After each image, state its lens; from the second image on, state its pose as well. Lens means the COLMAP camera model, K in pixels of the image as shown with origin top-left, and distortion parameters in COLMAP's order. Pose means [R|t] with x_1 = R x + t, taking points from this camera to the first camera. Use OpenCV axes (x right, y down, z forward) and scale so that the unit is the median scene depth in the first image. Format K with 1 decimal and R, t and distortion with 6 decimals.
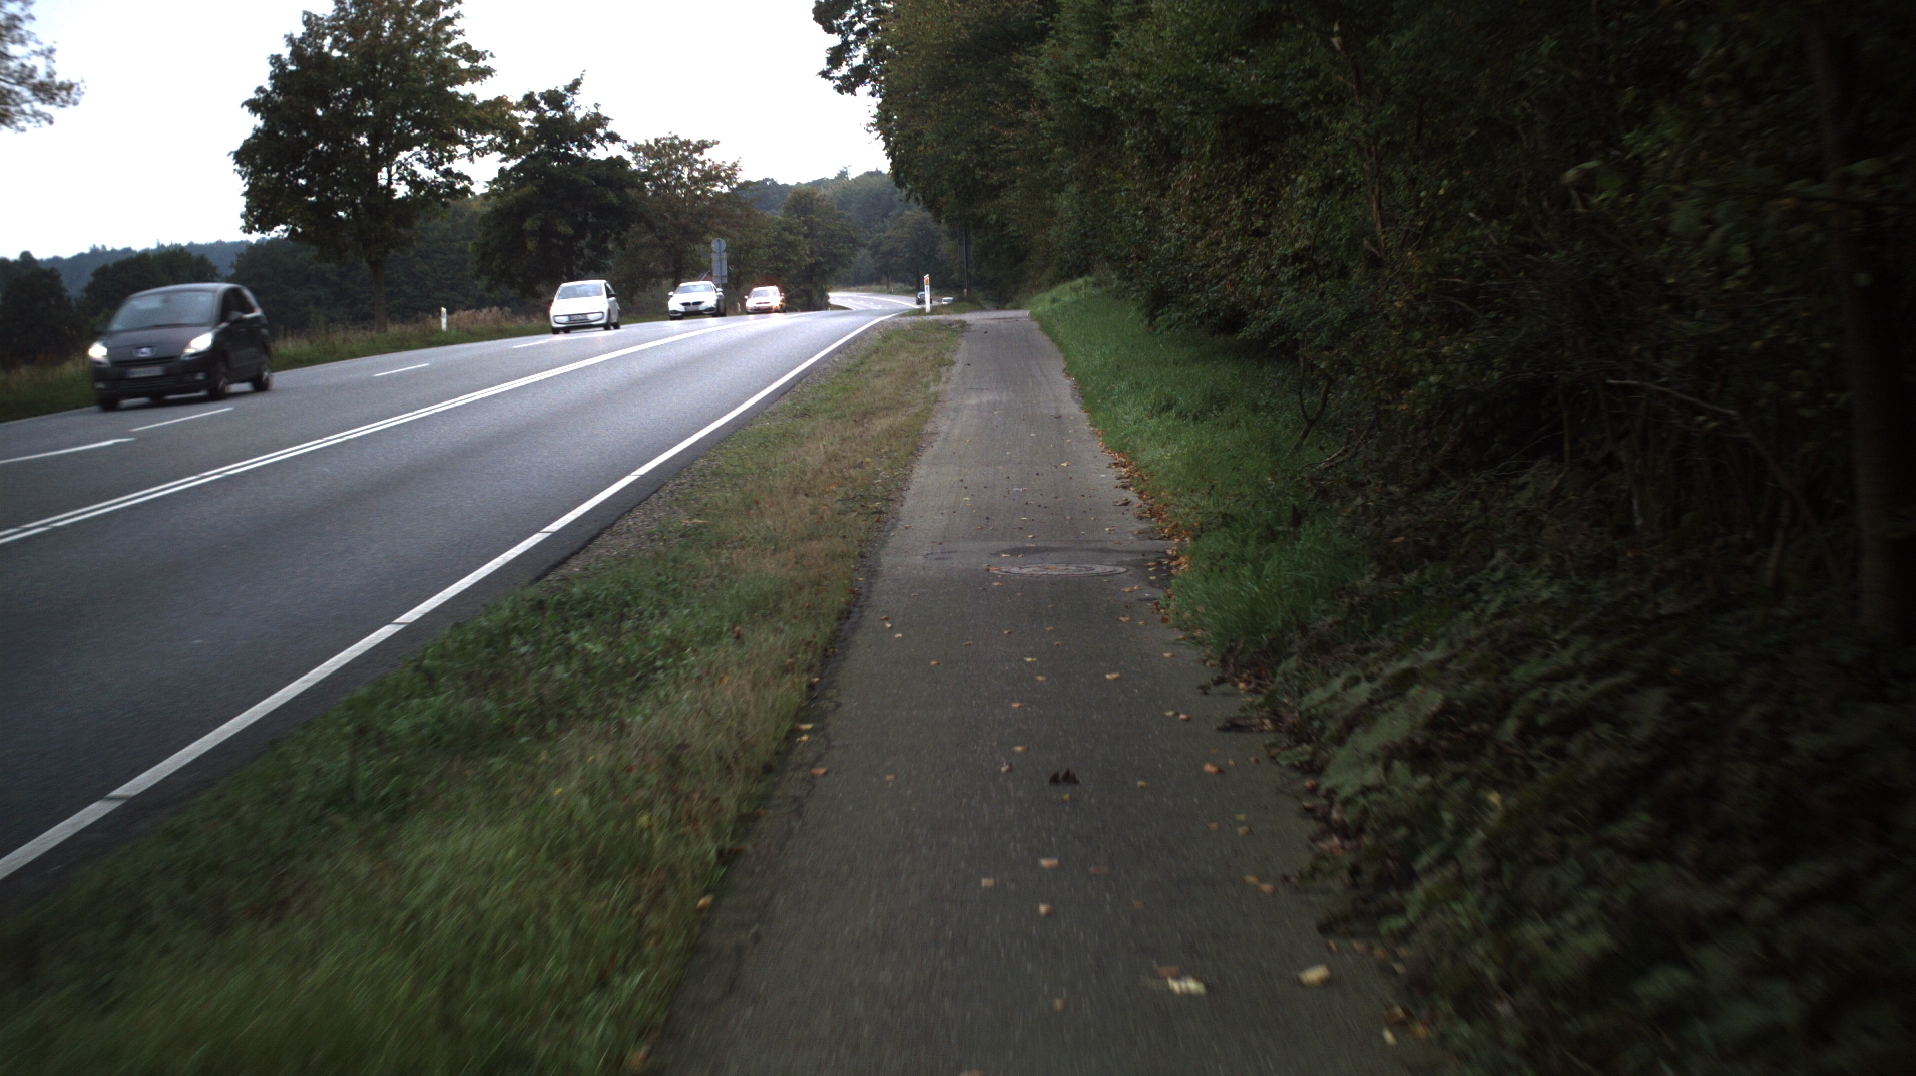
lens RADIAL K [[3492.1, 0, 962.9], [0, 3492.1, 553.0], [0, 0, 1]] dist [-0.222012, 0.000000]
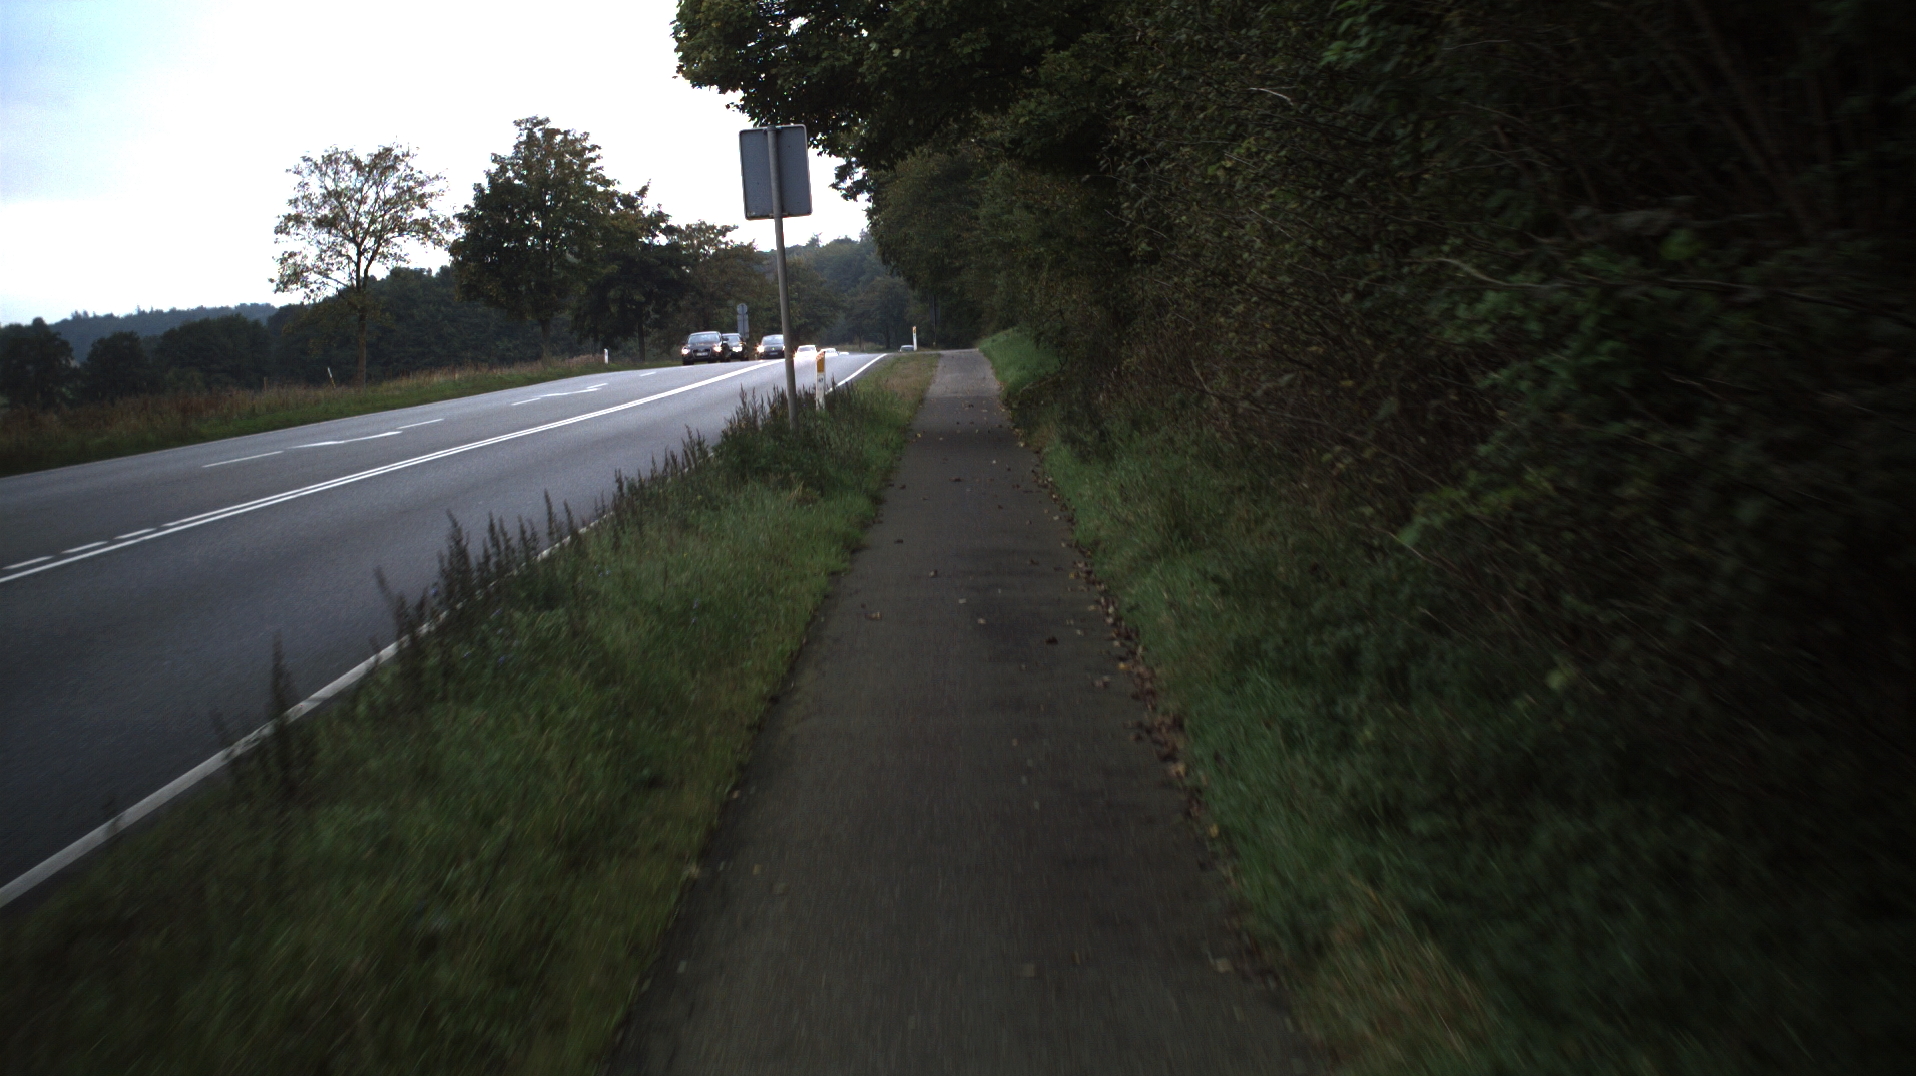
lens RADIAL K [[3498.1, 0, 954.2], [0, 3498.1, 484.6], [0, 0, 1]] dist [-0.246196, 0.000000]
pose [[0.999943, -0.007155, 0.007921, -0.004655], [0.007446, 0.999273, -0.037392, 0.044334], [-0.007647, 0.037449, 0.999269, -0.504551]]
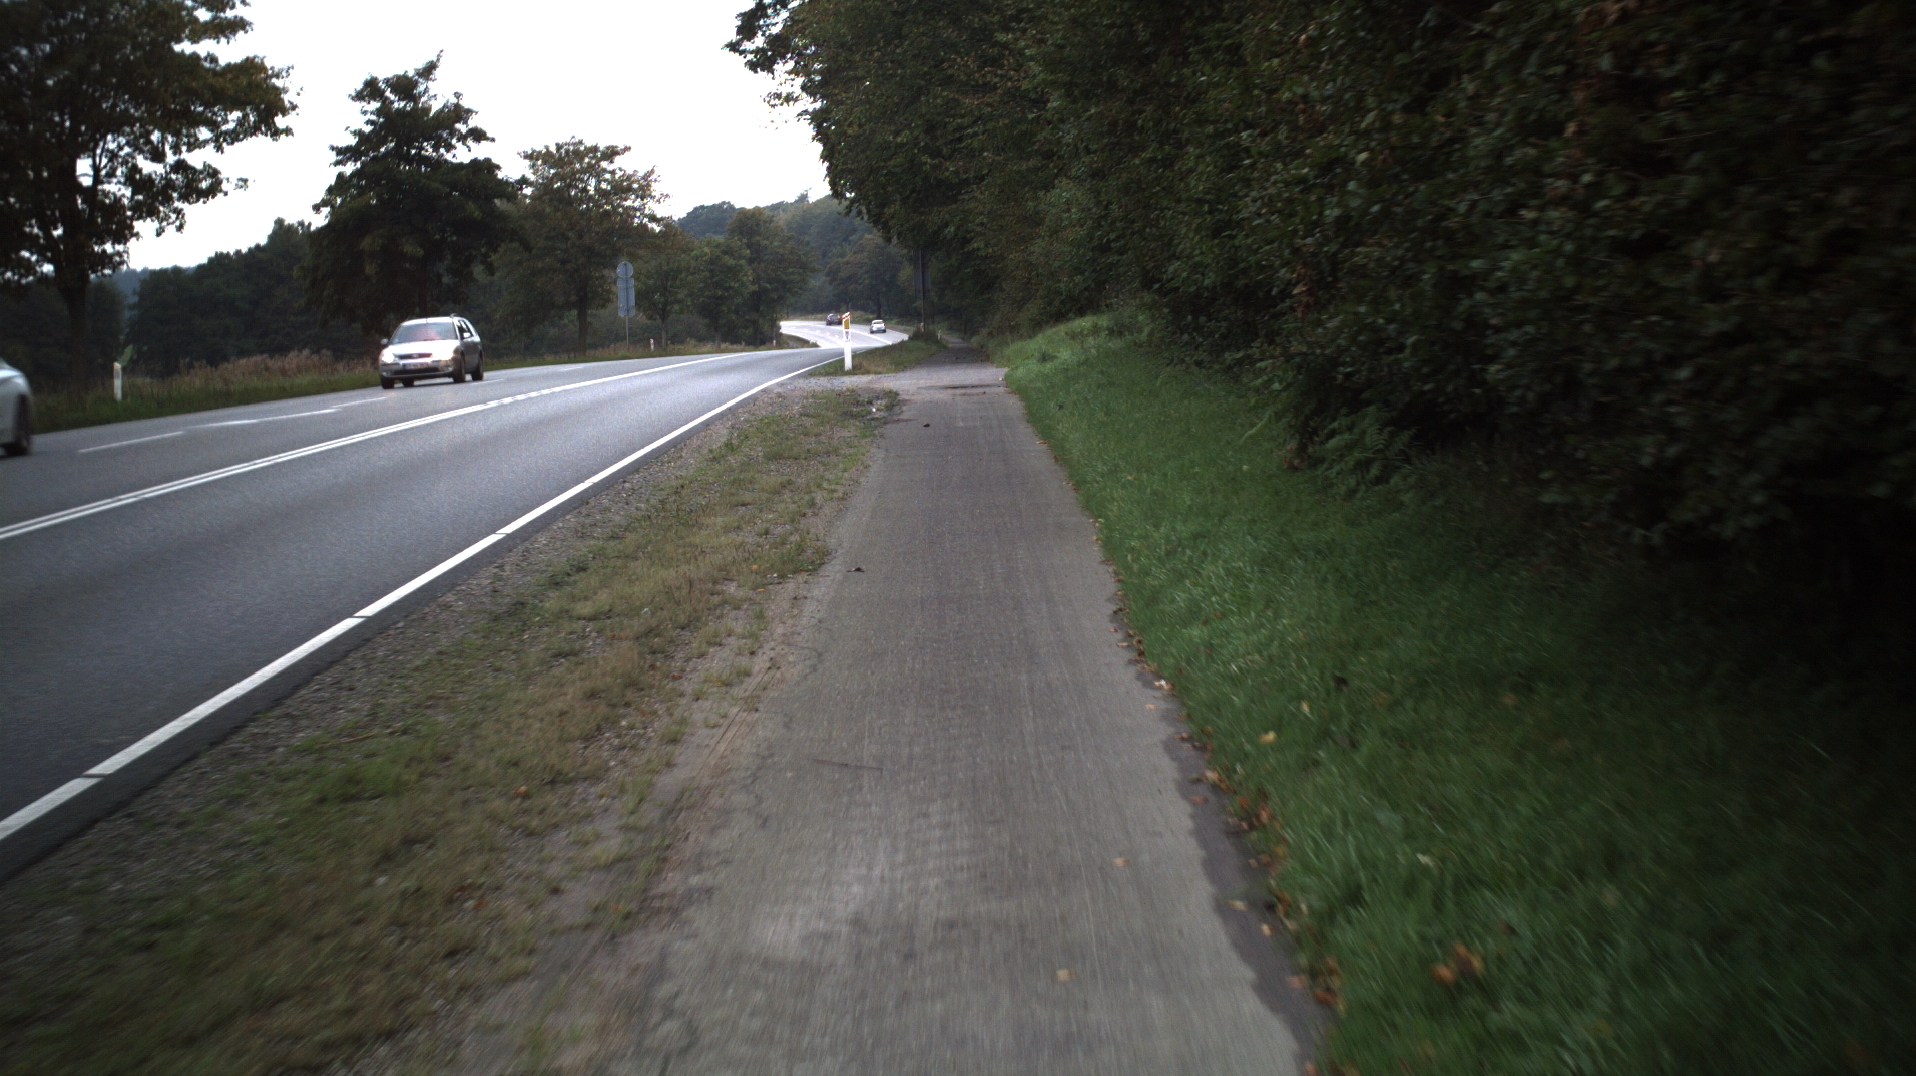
lens RADIAL K [[3489.5, 0, 968.4], [0, 3489.5, 545.5], [0, 0, 1]] dist [-0.189799, 0.000000]
pose [[0.999940, -0.000491, 0.010967, 0.004666], [0.000597, 0.999953, -0.009640, -0.025891], [-0.010961, 0.009646, 0.999893, 0.299896]]
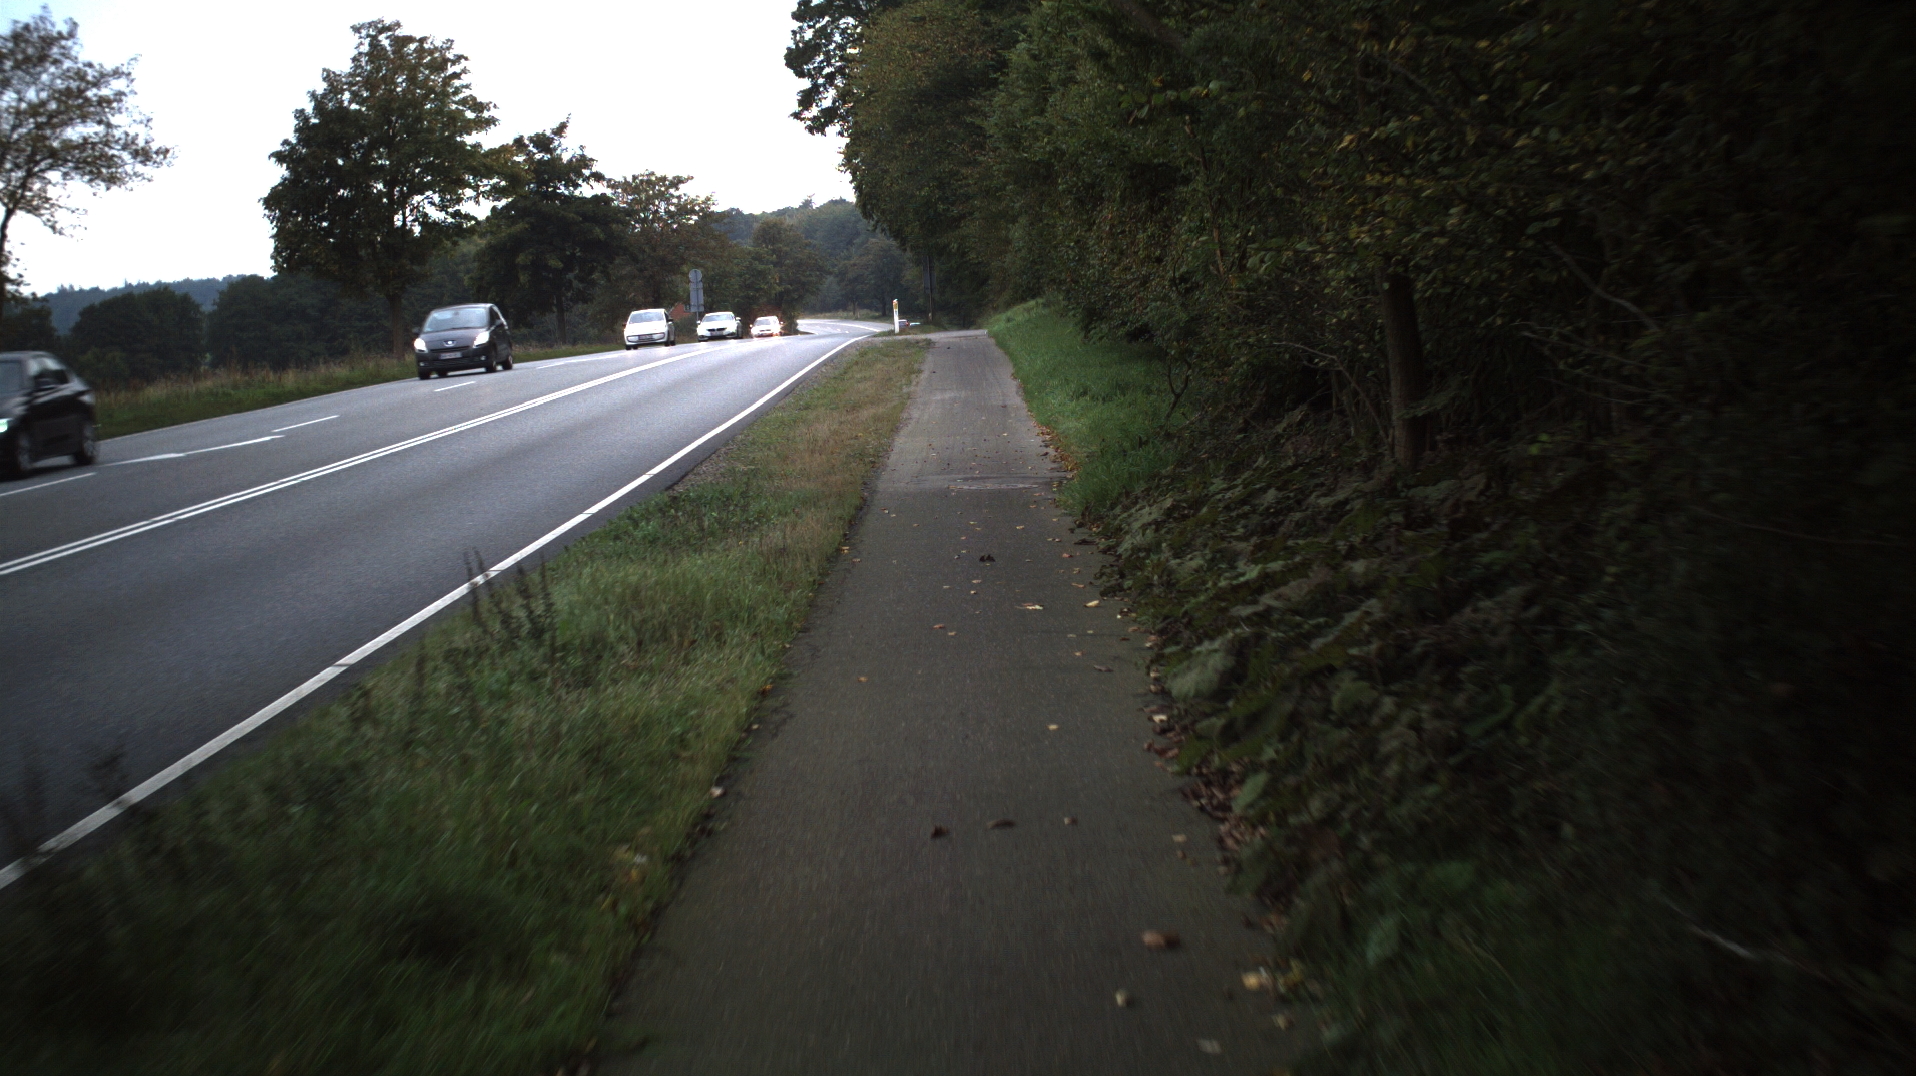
lens RADIAL K [[3494.7, 0, 957.3], [0, 3494.7, 540.2], [0, 0, 1]] dist [-0.231247, 0.000000]
pose [[0.999814, -0.017867, 0.007310, -0.000086], [0.017946, 0.999780, -0.010901, 0.008469], [-0.007114, 0.011030, 0.999914, -0.100937]]
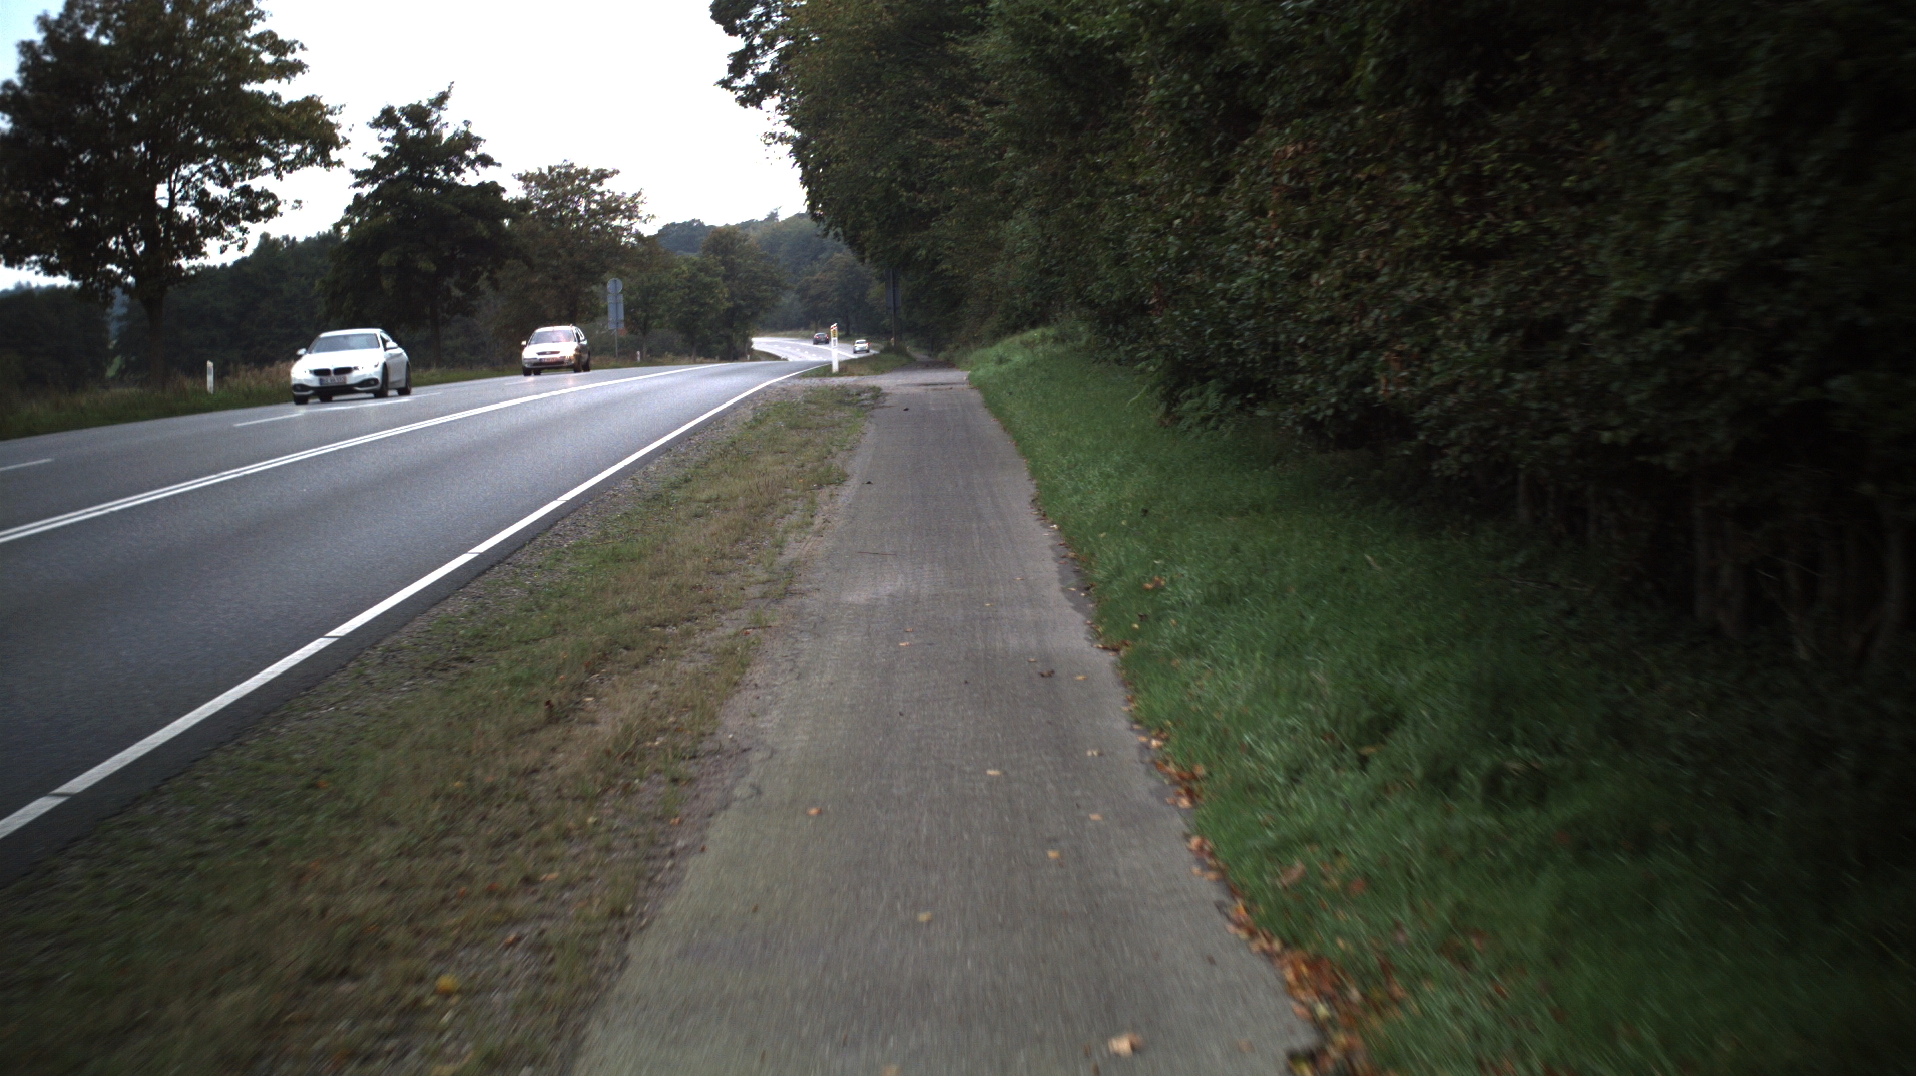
lens RADIAL K [[3491.7, 0, 962.5], [0, 3491.7, 530.3], [0, 0, 1]] dist [-0.206520, 0.000000]
pose [[0.999788, 0.007003, 0.019377, 0.002940], [-0.006627, 0.999790, -0.019413, -0.016888], [-0.019508, 0.019281, 0.999624, 0.199914]]
